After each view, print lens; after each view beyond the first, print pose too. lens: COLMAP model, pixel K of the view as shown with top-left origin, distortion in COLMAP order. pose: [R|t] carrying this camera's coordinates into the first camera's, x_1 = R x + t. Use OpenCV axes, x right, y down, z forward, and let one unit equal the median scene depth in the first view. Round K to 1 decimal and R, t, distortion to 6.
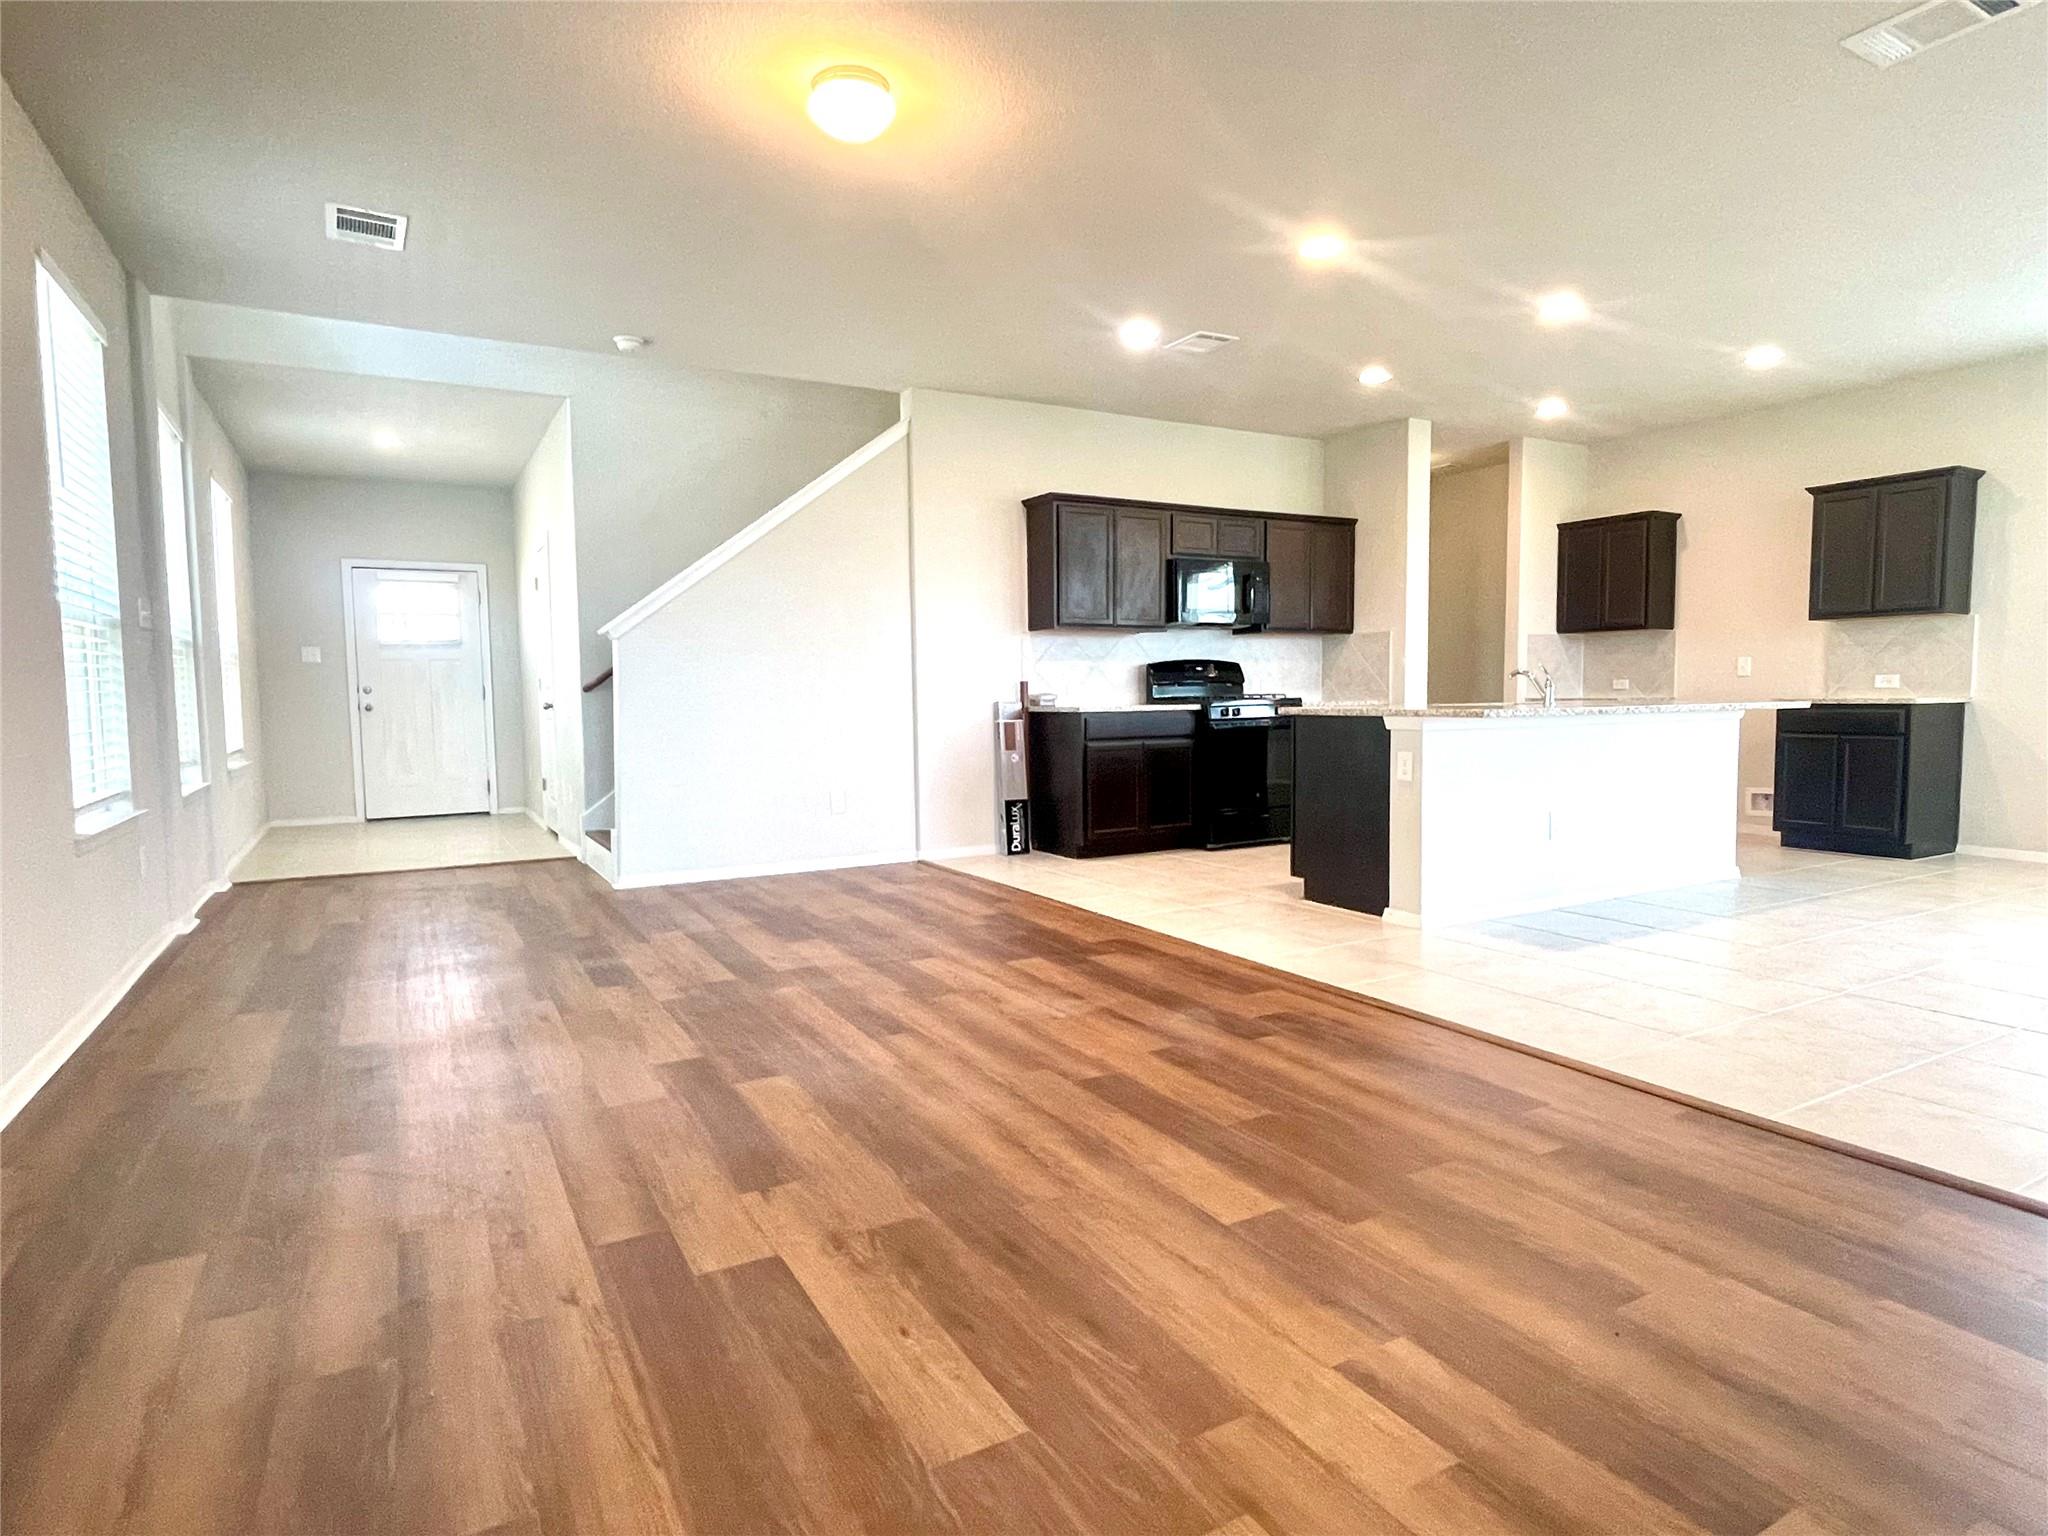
lens RADIAL K [[1119.2, 0, 1025.8], [0, 1119.2, 768.7], [0, 0, 1]] dist [0.001094, -0.002251]
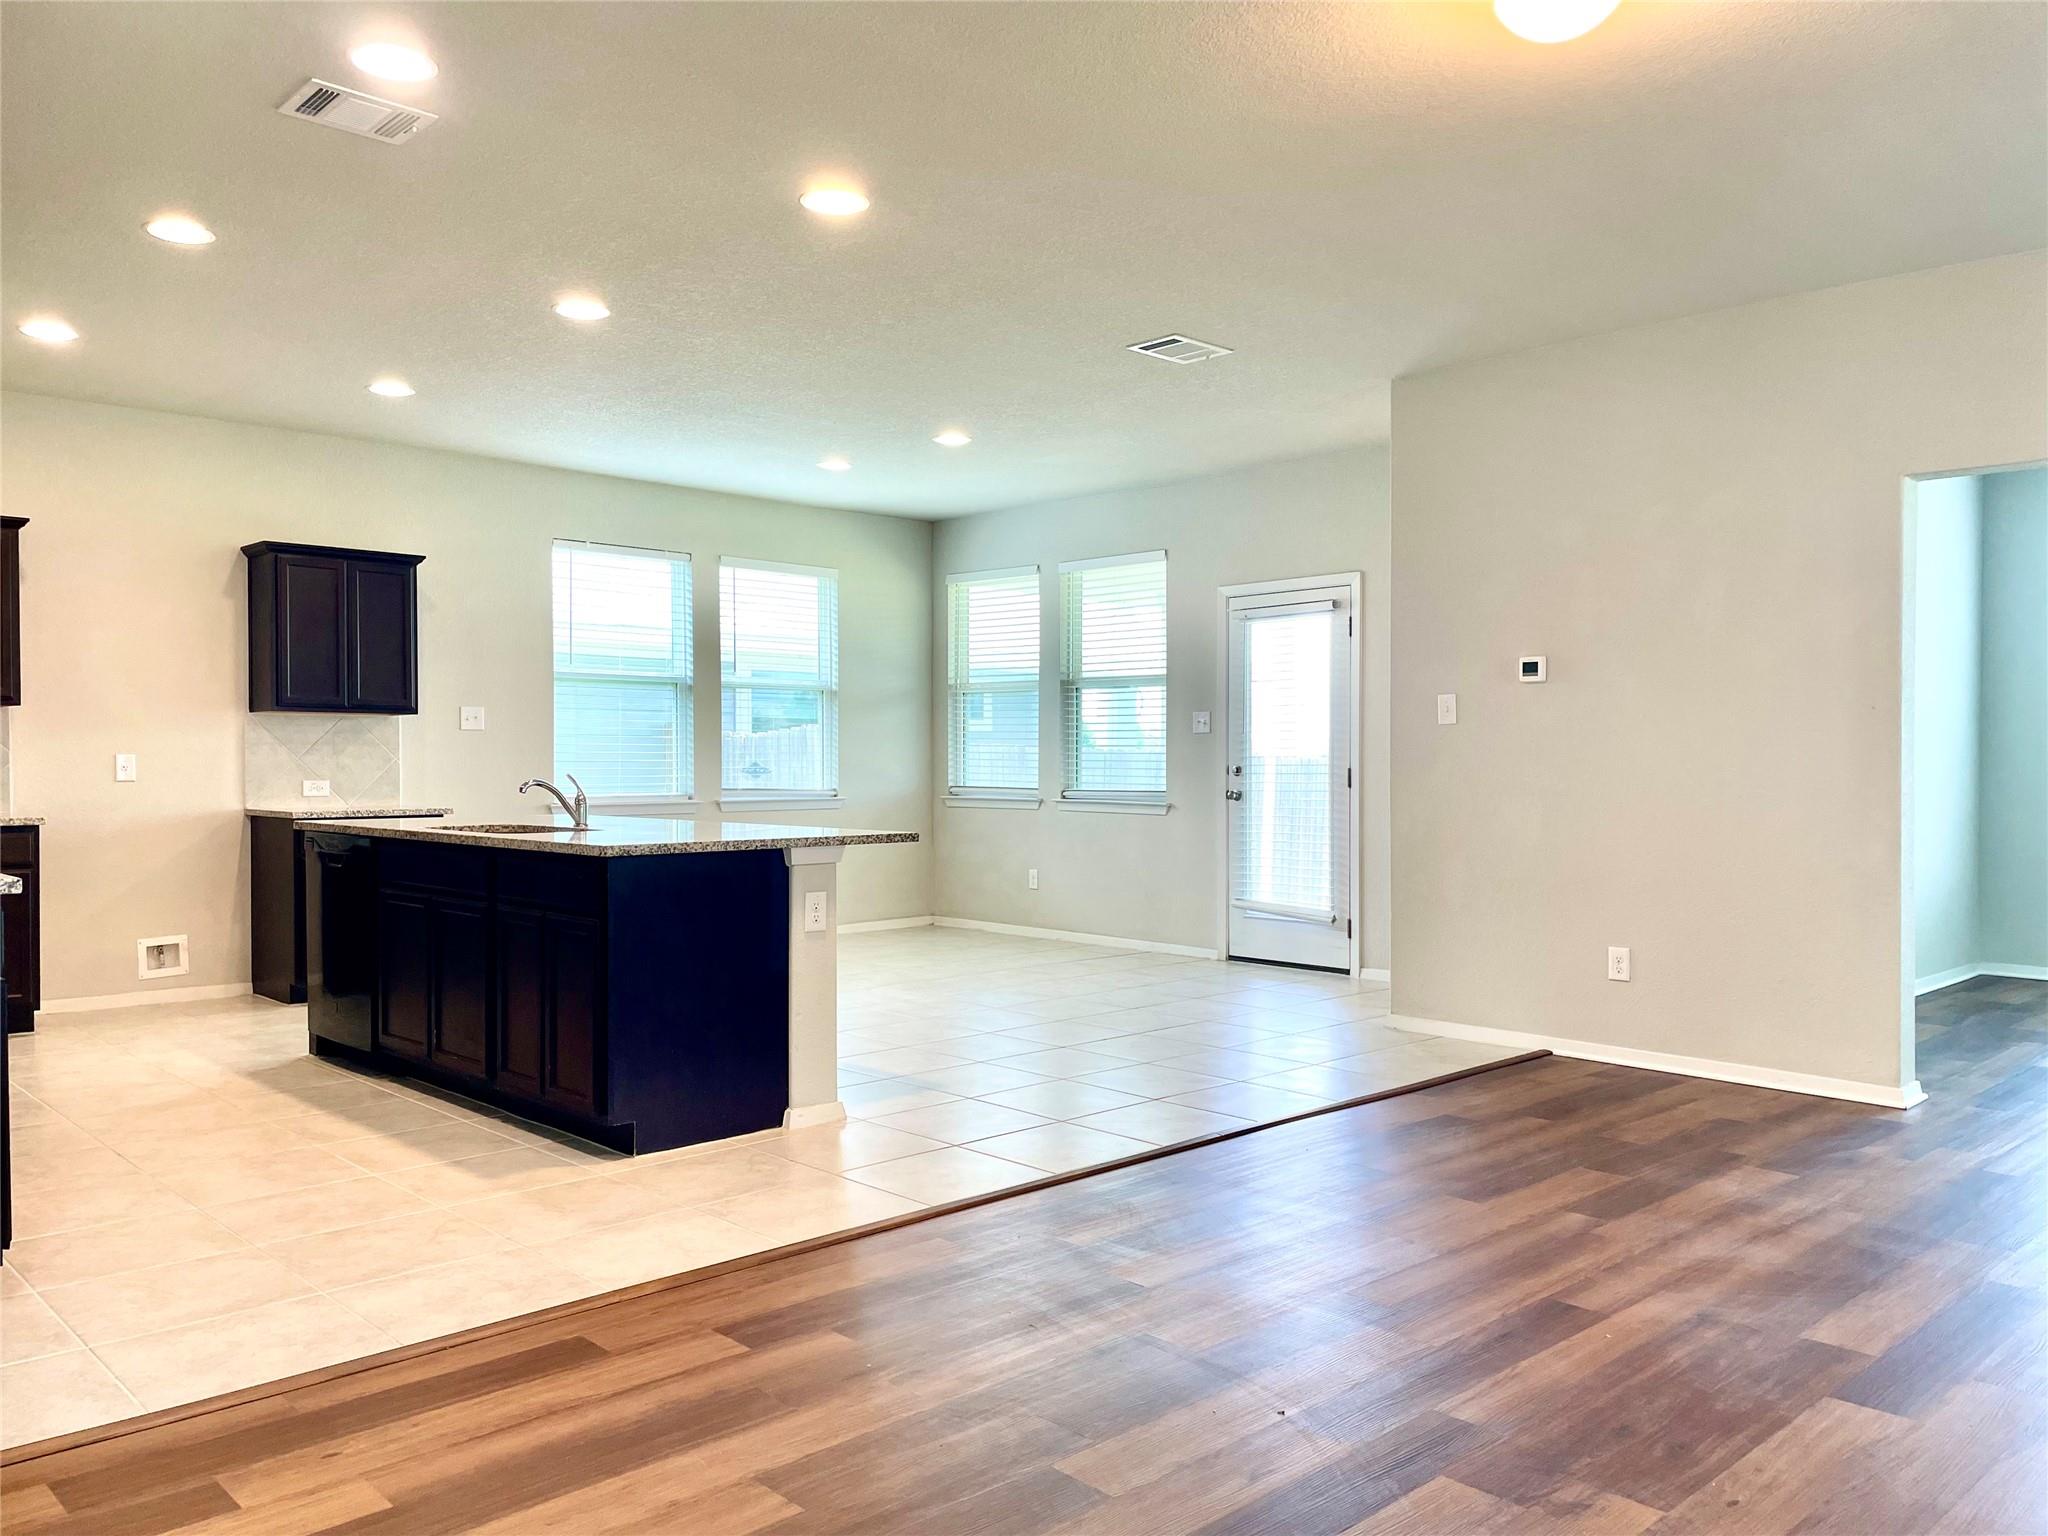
lens RADIAL K [[1548.3, 0, 1034.9], [0, 1548.3, 788.3], [0, 0, 1]] dist [0.085986, -0.107534]
pose [[-0.245813, -0.007464, 0.969289, -0.492115], [0.070206, 0.997207, 0.025483, -0.069981], [-0.966771, 0.074314, -0.244603, 0.765103]]
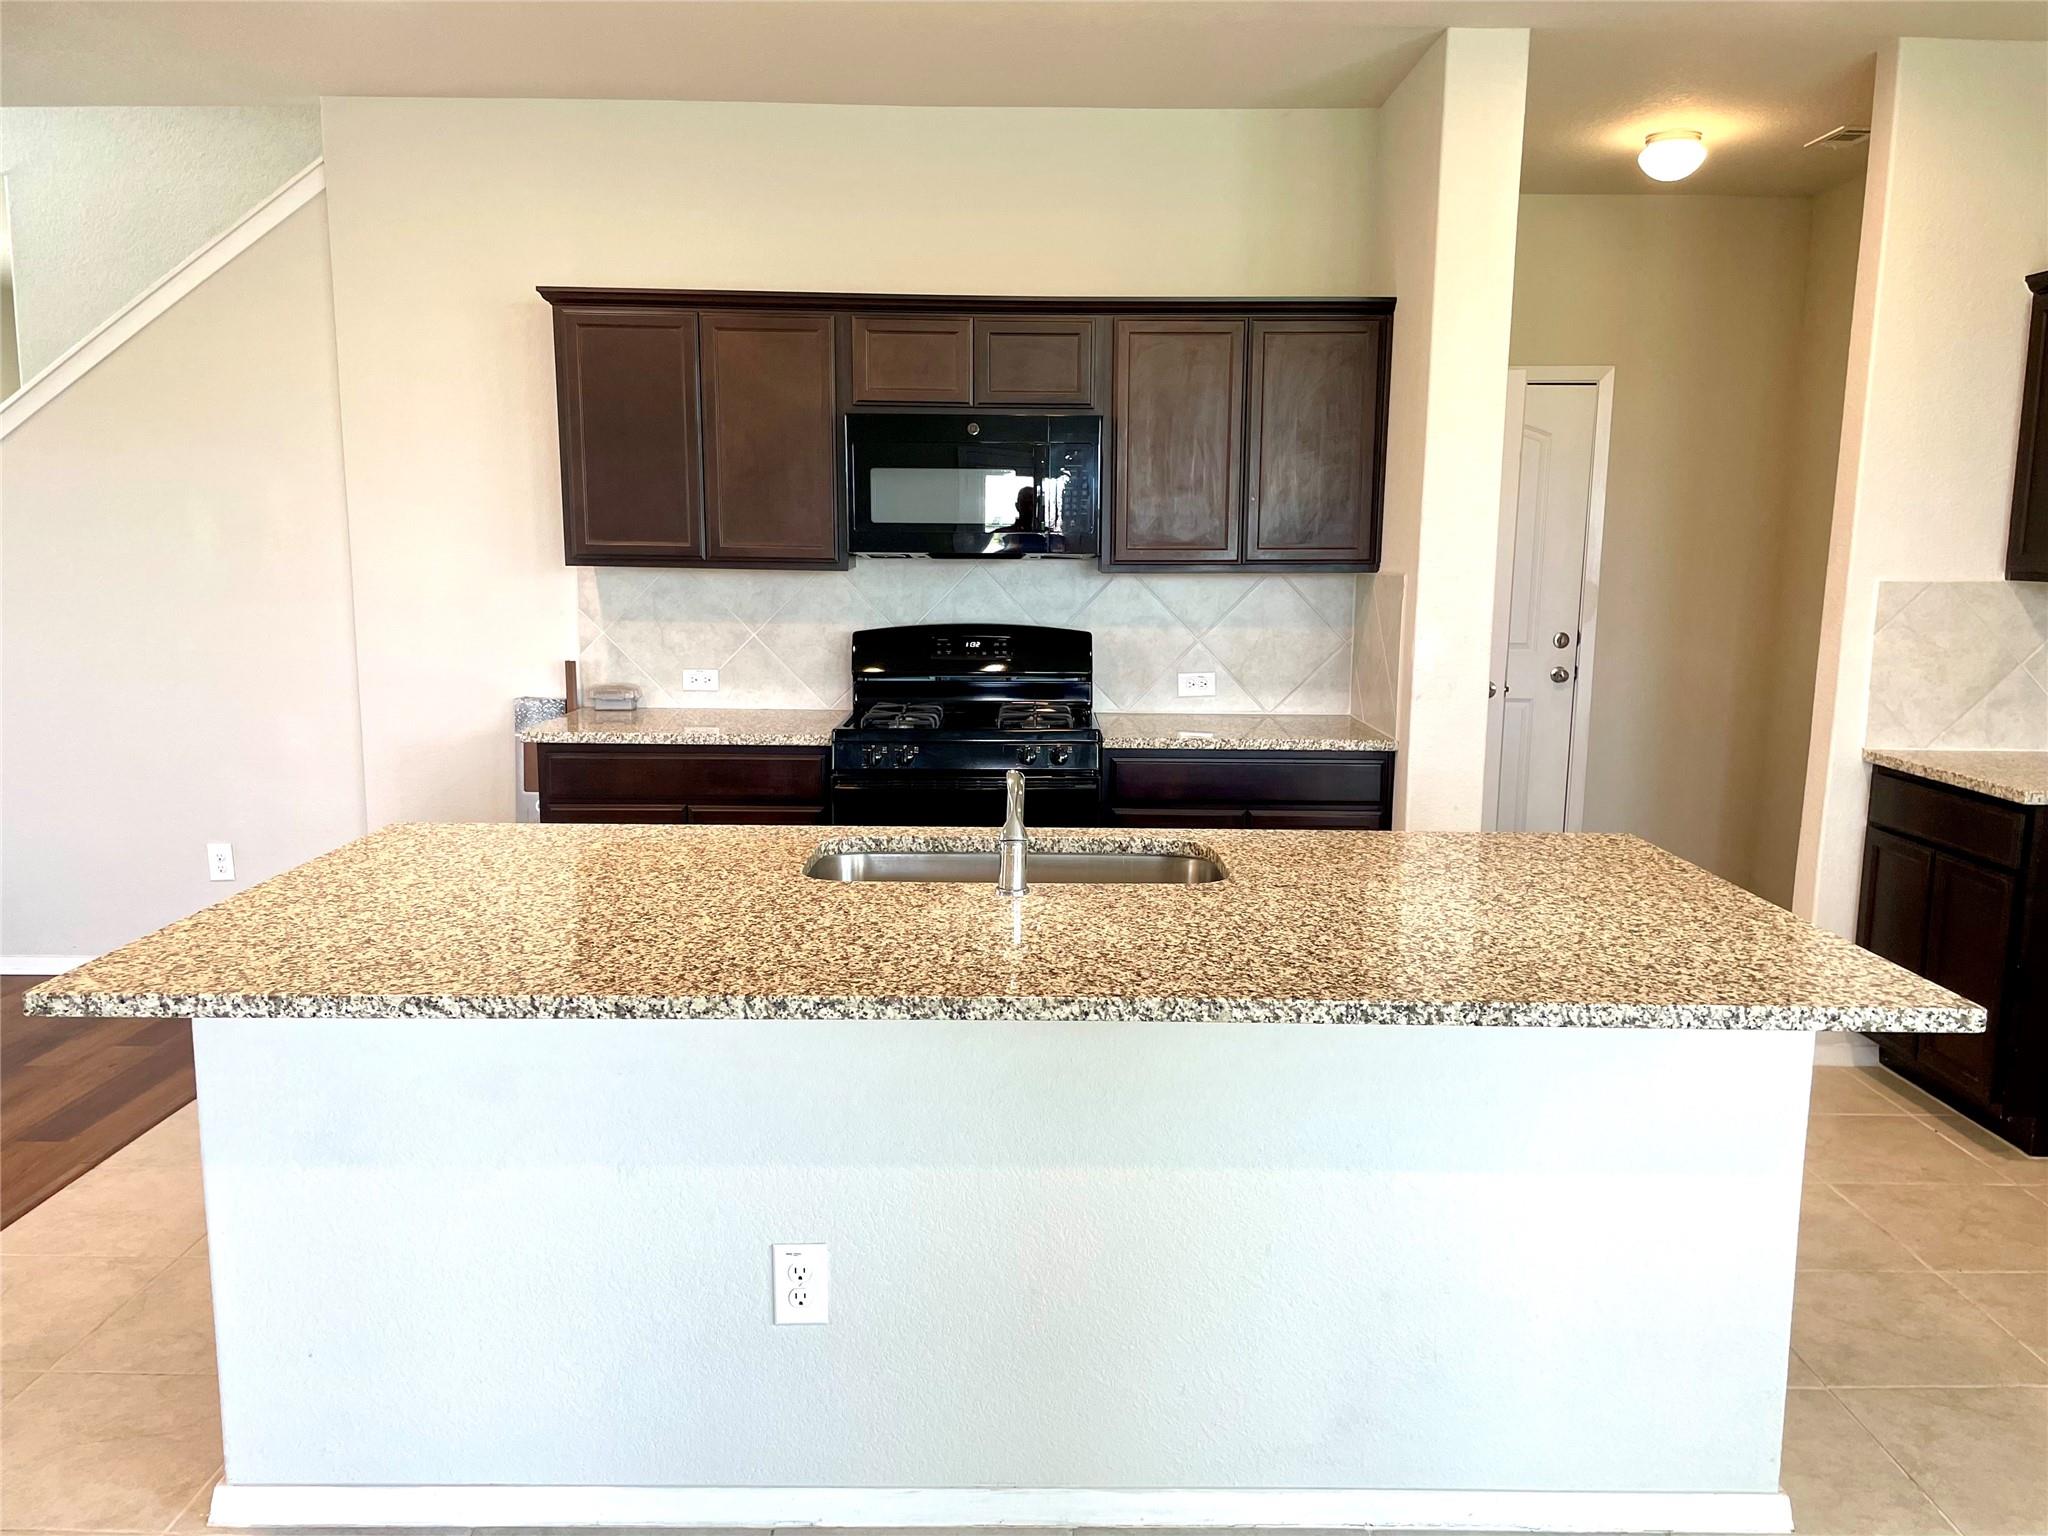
lens RADIAL K [[1548.3, 0, 1040.4], [0, 1548.3, 768.4], [0, 0, 1]] dist [0.085986, -0.107534]
pose [[0.873744, 0.093079, -0.477396, 0.551073], [-0.055772, 0.994217, 0.091769, -0.109035], [0.483177, -0.053557, 0.873883, 0.479170]]
